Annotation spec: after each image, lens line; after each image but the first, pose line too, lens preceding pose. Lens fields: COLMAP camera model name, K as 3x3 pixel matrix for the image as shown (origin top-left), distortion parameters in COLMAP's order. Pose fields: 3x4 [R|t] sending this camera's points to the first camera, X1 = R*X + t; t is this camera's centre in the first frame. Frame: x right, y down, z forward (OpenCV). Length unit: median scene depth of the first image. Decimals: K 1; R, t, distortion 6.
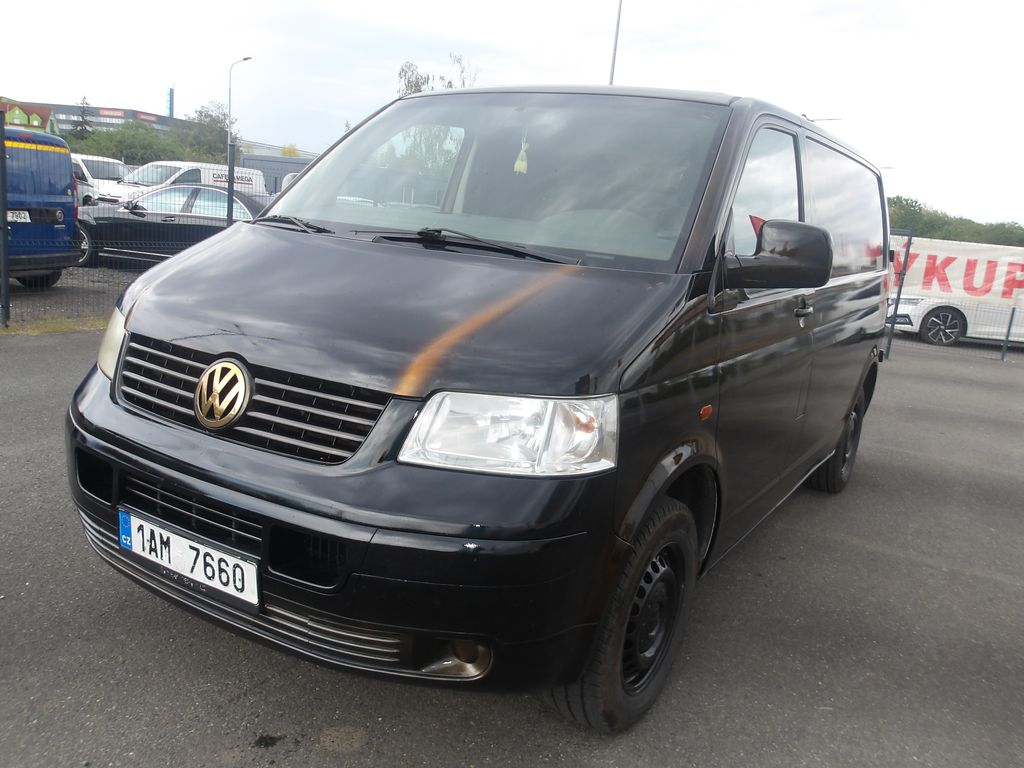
lens RADIAL K [[769.1, 0, 512.0], [0, 769.1, 384.0], [0, 0, 1]] dist [0.034927, 0.001210]
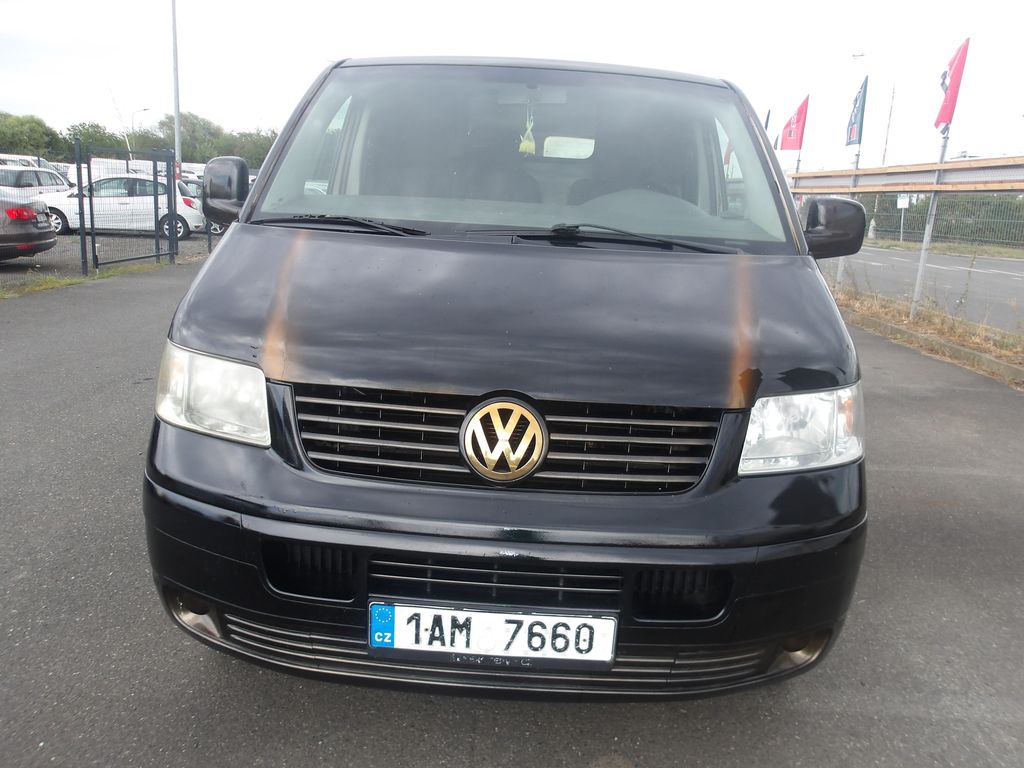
lens RADIAL K [[769.1, 0, 512.0], [0, 769.1, 384.0], [0, 0, 1]] dist [0.034927, 0.001210]
pose [[0.880162, -0.152236, 0.449598, -0.747088], [0.124945, 0.988076, 0.089967, -0.125499], [-0.457933, -0.023011, 0.888689, 0.238189]]
